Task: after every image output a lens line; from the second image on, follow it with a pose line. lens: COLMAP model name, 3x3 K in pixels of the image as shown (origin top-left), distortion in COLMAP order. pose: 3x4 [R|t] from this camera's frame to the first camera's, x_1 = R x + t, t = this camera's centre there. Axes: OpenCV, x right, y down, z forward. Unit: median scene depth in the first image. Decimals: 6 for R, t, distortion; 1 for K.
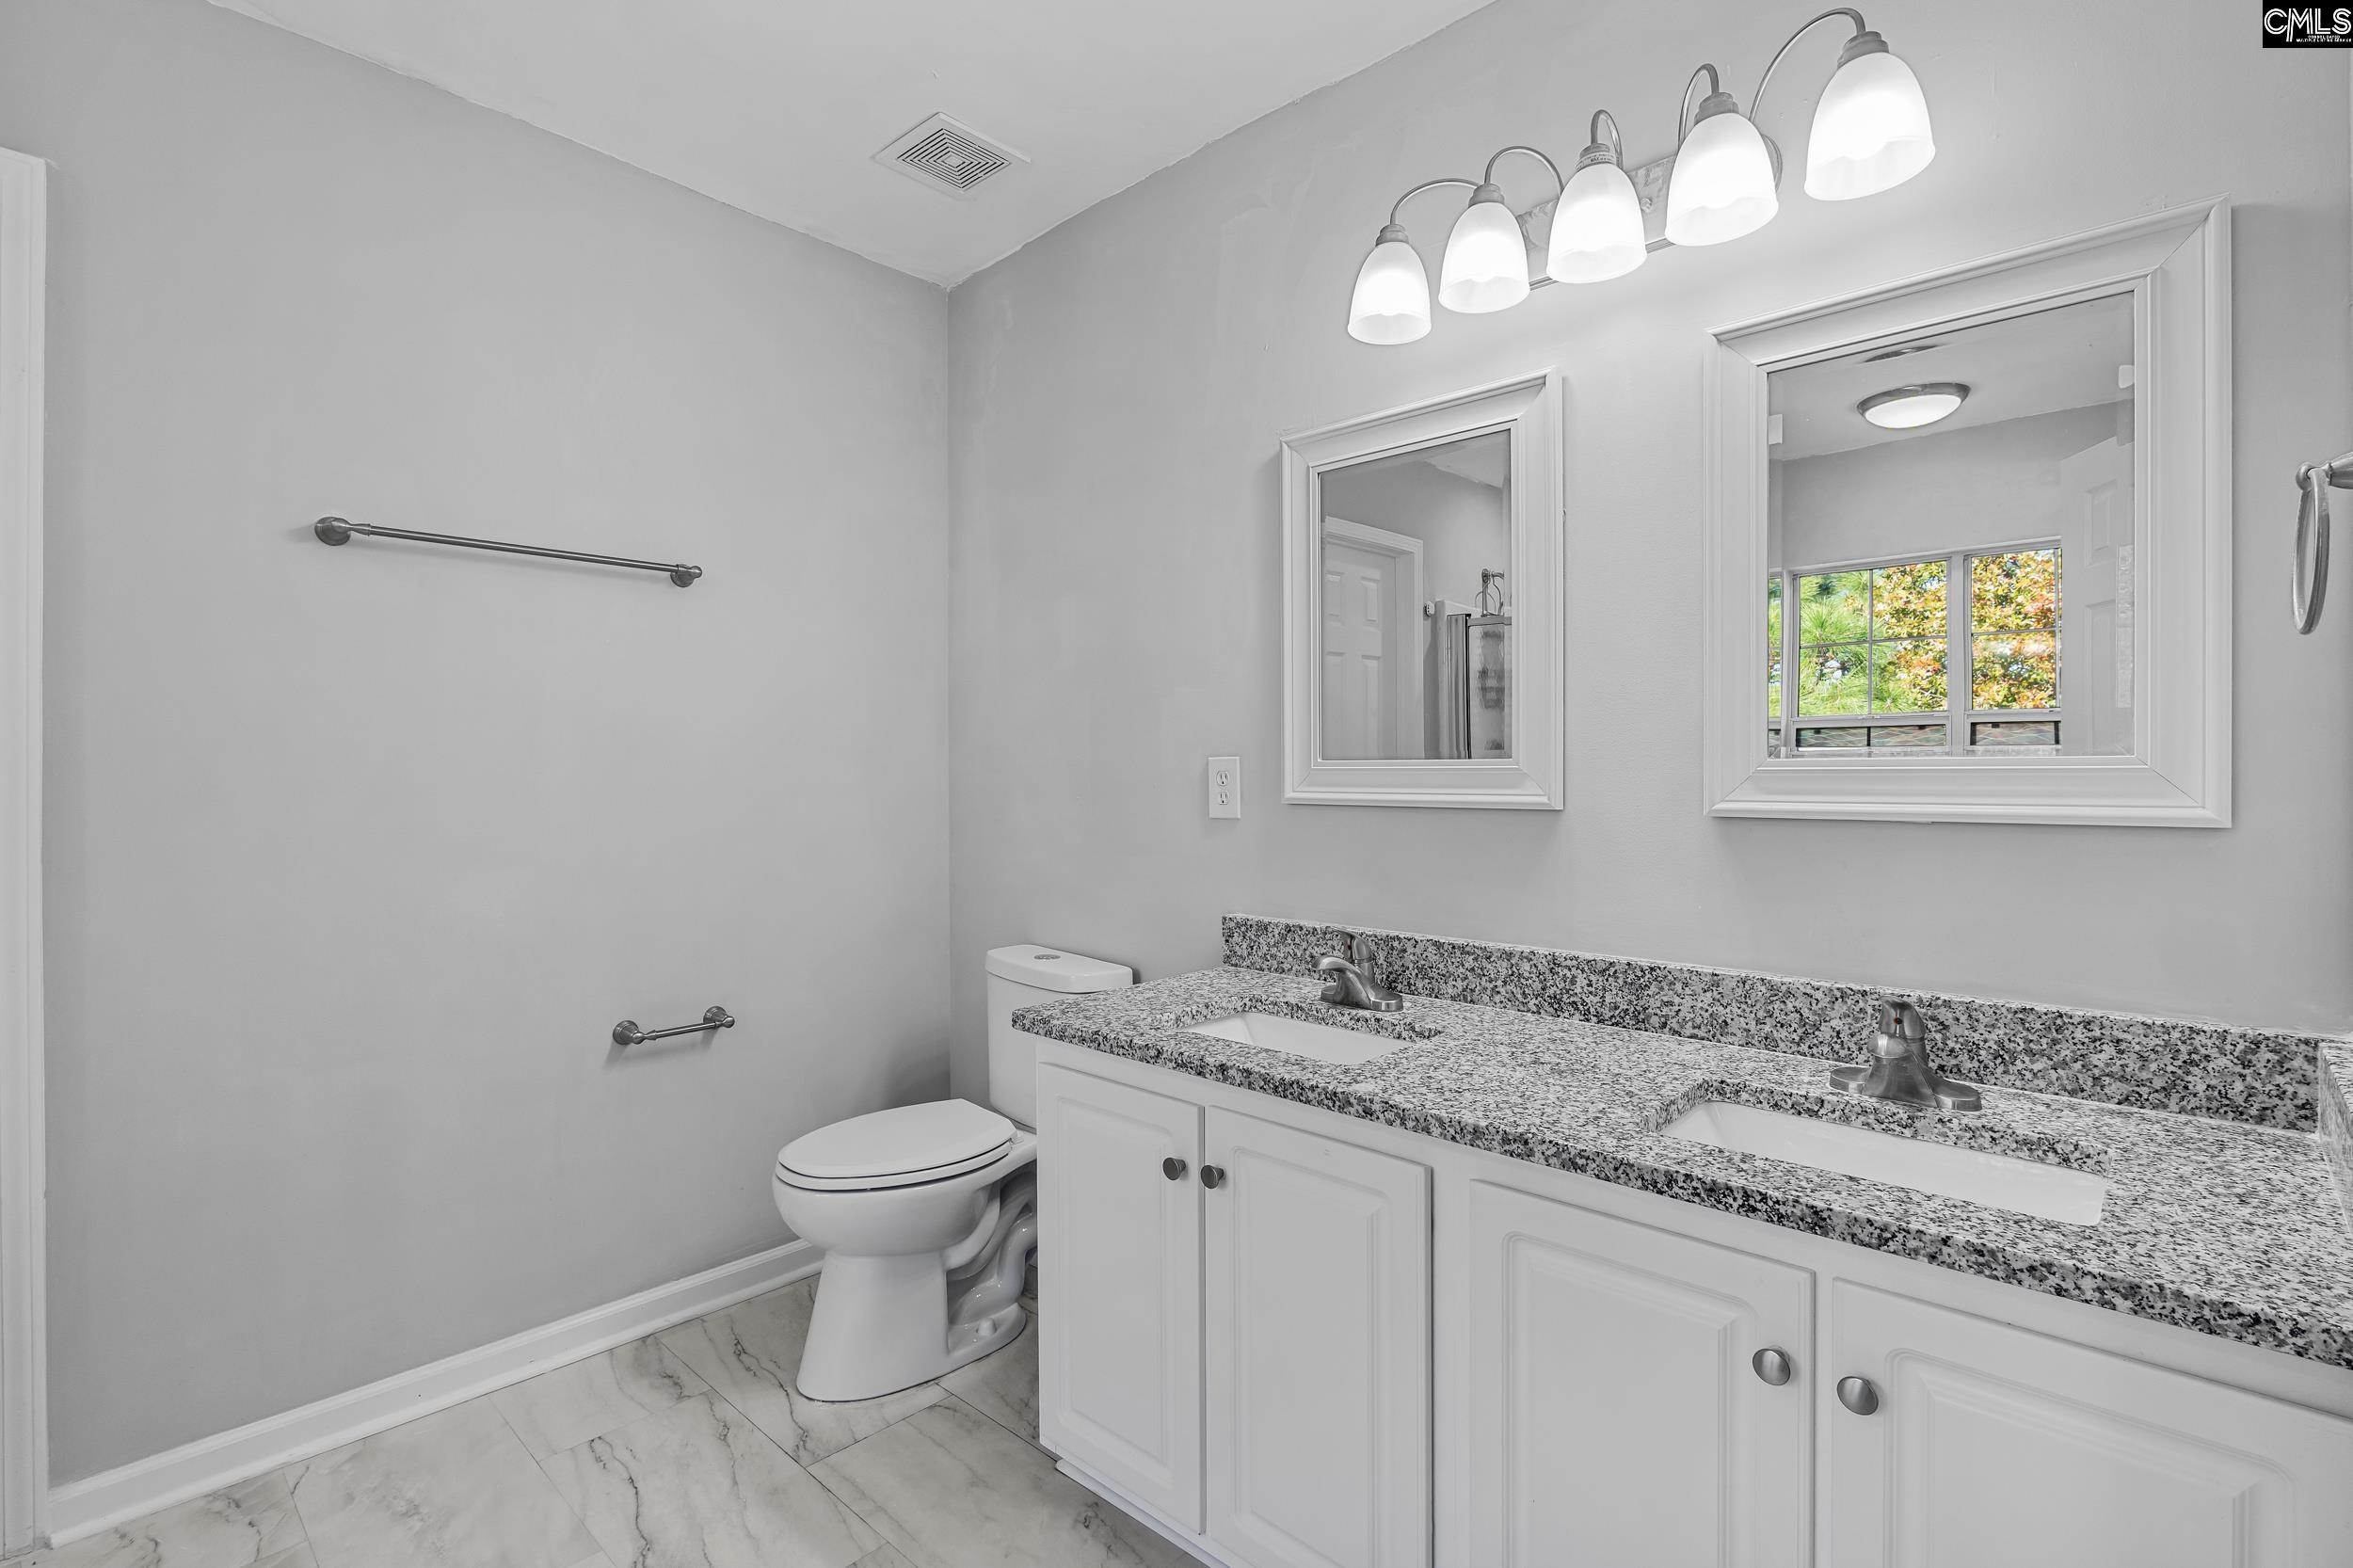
lens RADIAL K [[1099.6, 0, 1171.4], [0, 1099.6, 779.0], [0, 0, 1]] dist [-0.002200, 0.000497]
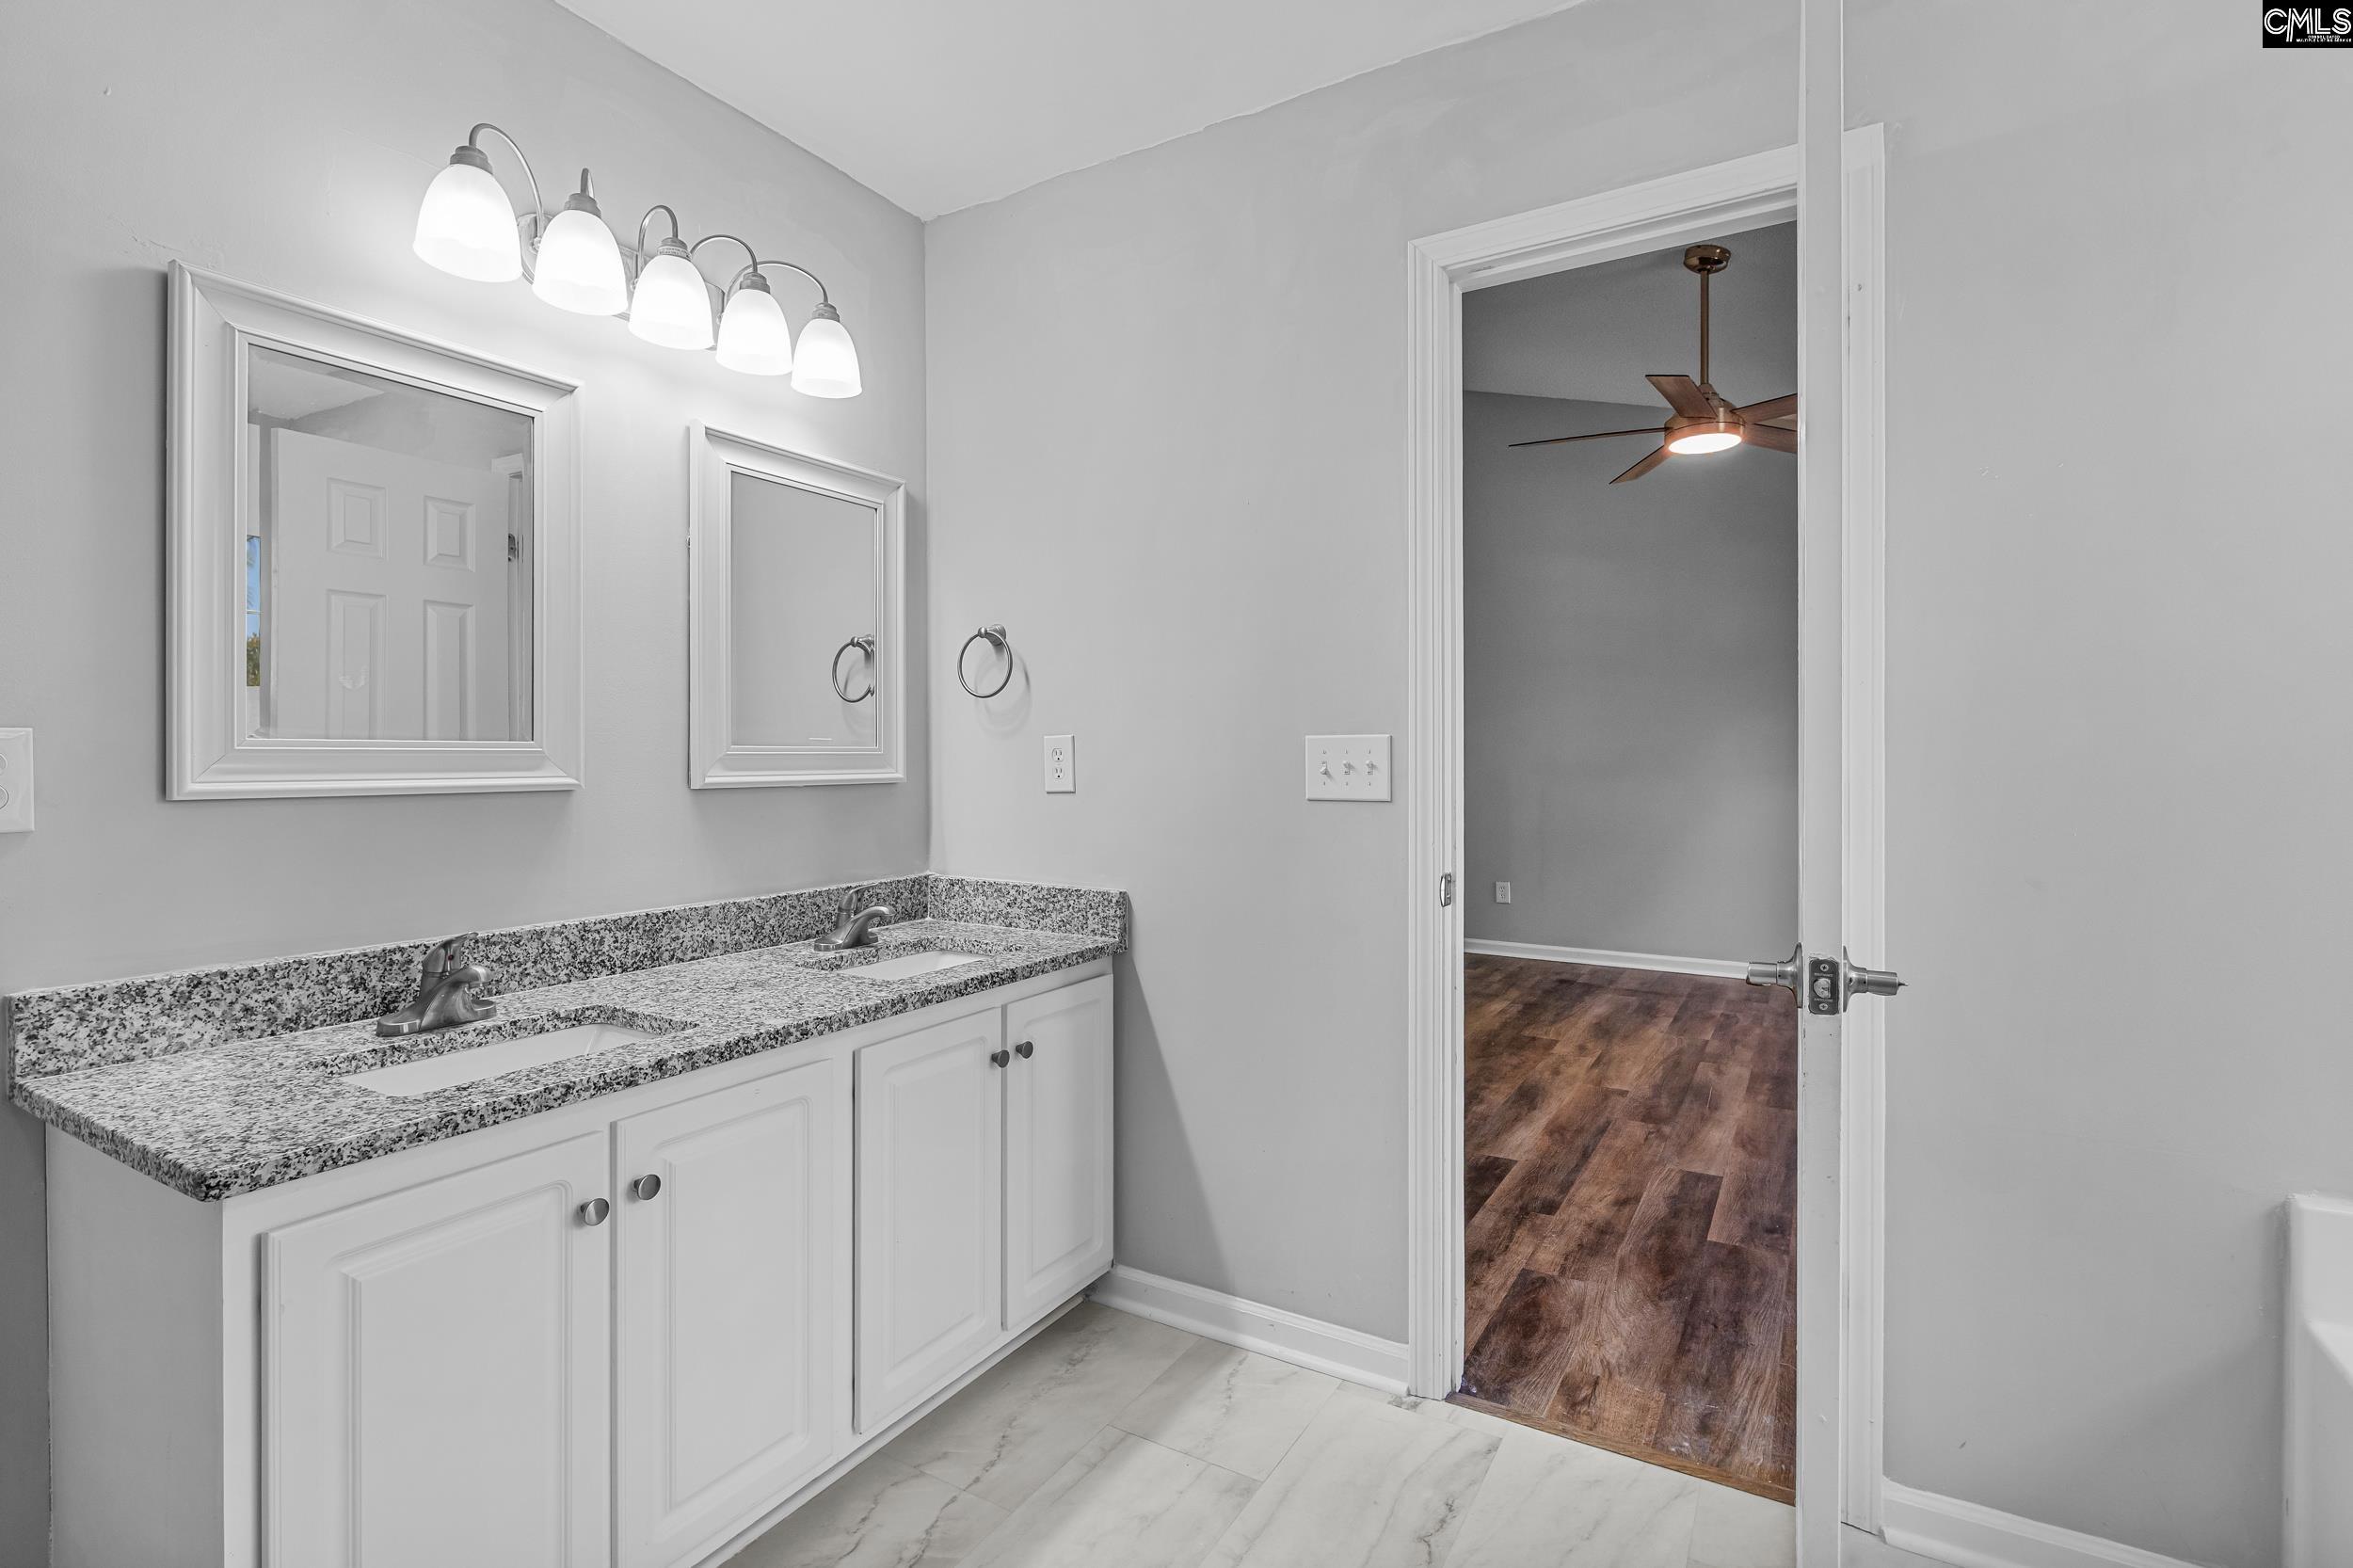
lens RADIAL K [[1099.6, 0, 1189.5], [0, 1099.6, 770.3], [0, 0, 1]] dist [-0.002200, 0.000497]
pose [[-0.232716, -0.008082, 0.972511, -0.876006], [0.008161, 0.999914, 0.010262, 0.002906], [-0.972510, 0.010325, -0.232631, 0.691480]]
